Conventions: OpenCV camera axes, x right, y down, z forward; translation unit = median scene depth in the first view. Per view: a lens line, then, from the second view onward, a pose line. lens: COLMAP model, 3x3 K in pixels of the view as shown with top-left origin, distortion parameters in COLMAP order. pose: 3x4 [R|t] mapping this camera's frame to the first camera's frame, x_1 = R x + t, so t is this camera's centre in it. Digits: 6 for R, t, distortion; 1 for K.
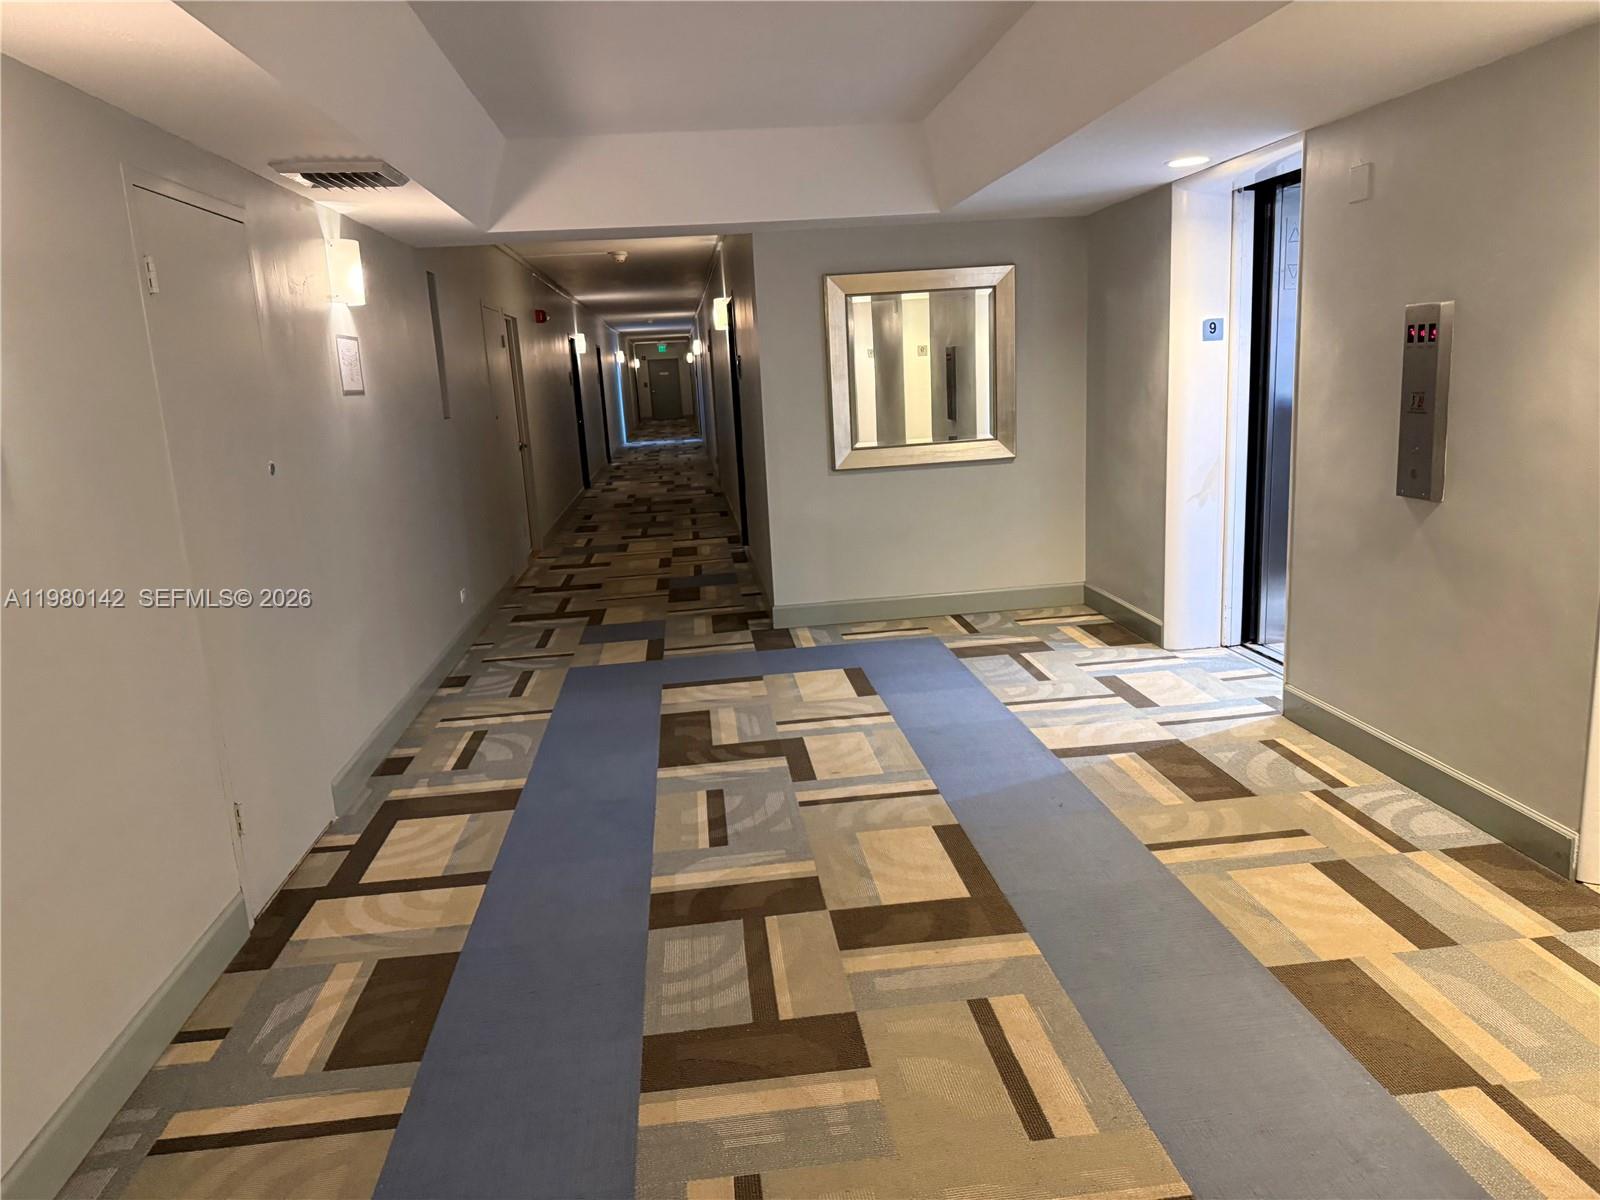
lens RADIAL K [[1124.6, 0, 797.2], [0, 1124.6, 606.3], [0, 0, 1]] dist [0.114190, -0.150136]
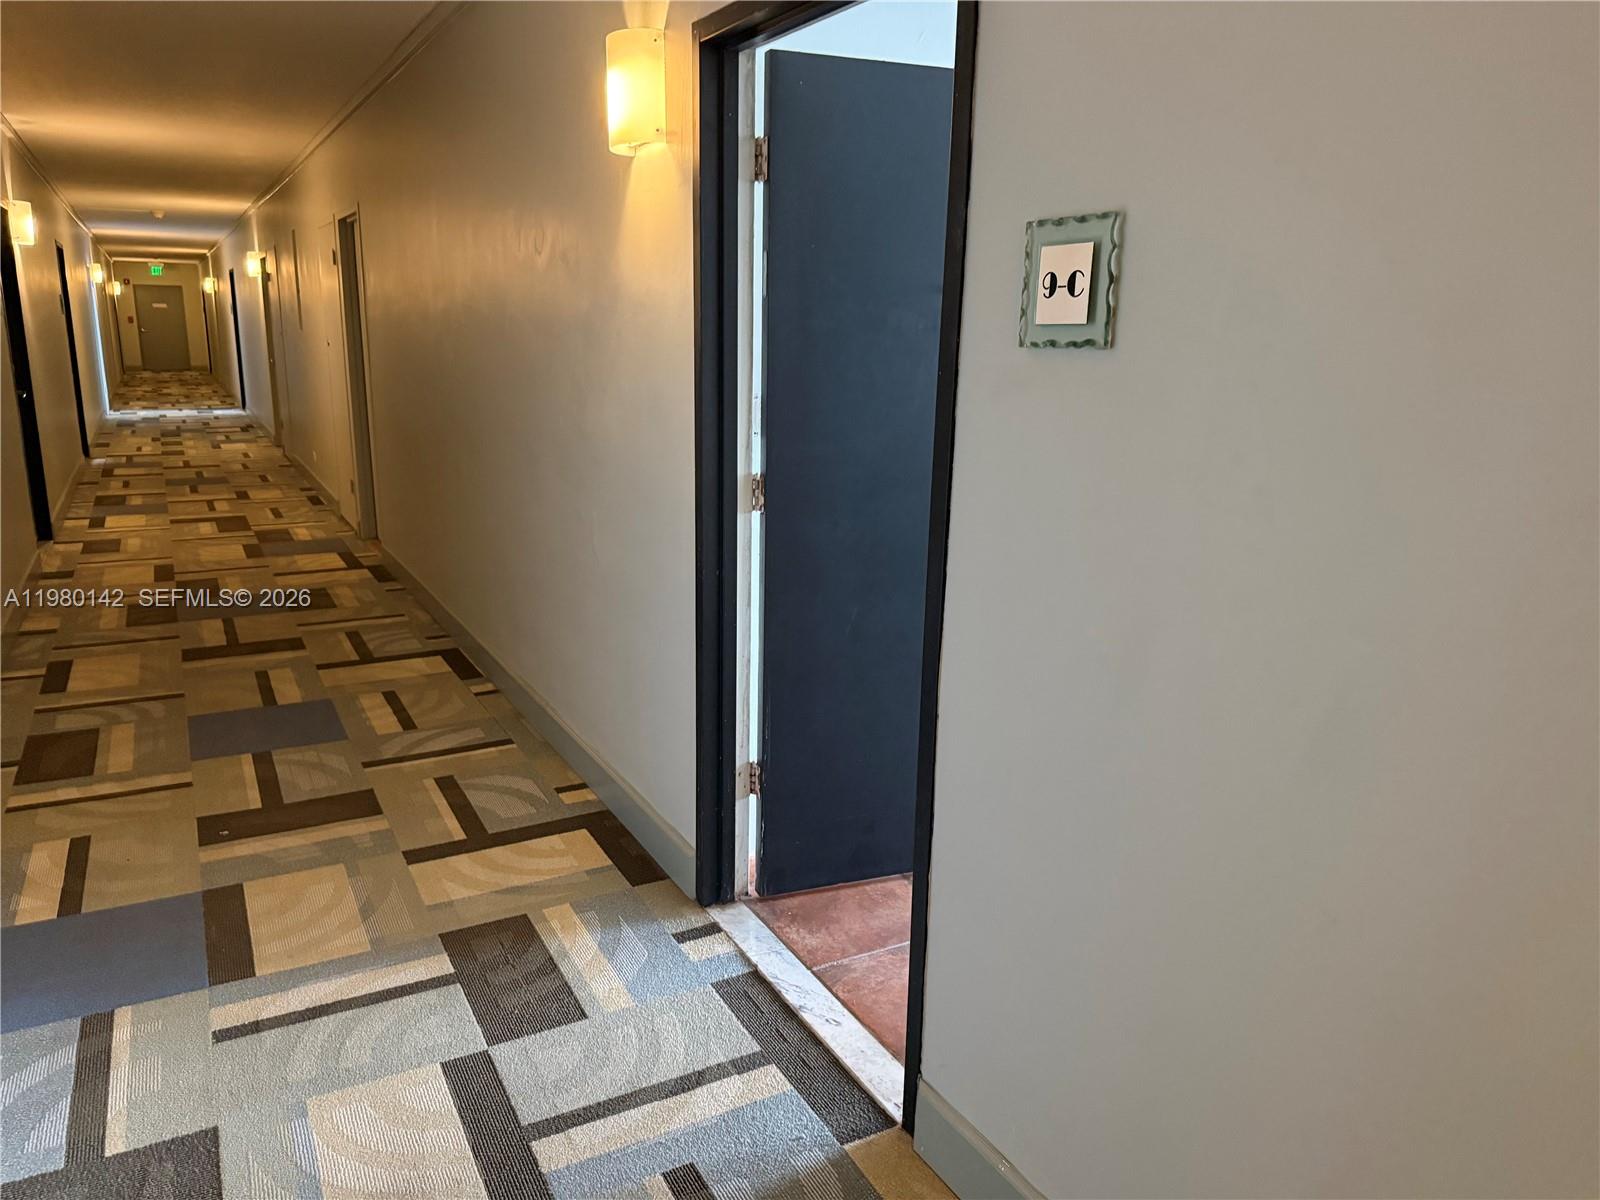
lens RADIAL K [[1124.6, 0, 797.2], [0, 1124.6, 606.3], [0, 0, 1]] dist [0.114190, -0.150136]
pose [[0.921254, -0.025276, 0.388138, -0.051885], [0.013924, 0.999390, 0.032032, -0.053545], [-0.388711, -0.024105, 0.921044, 0.270938]]
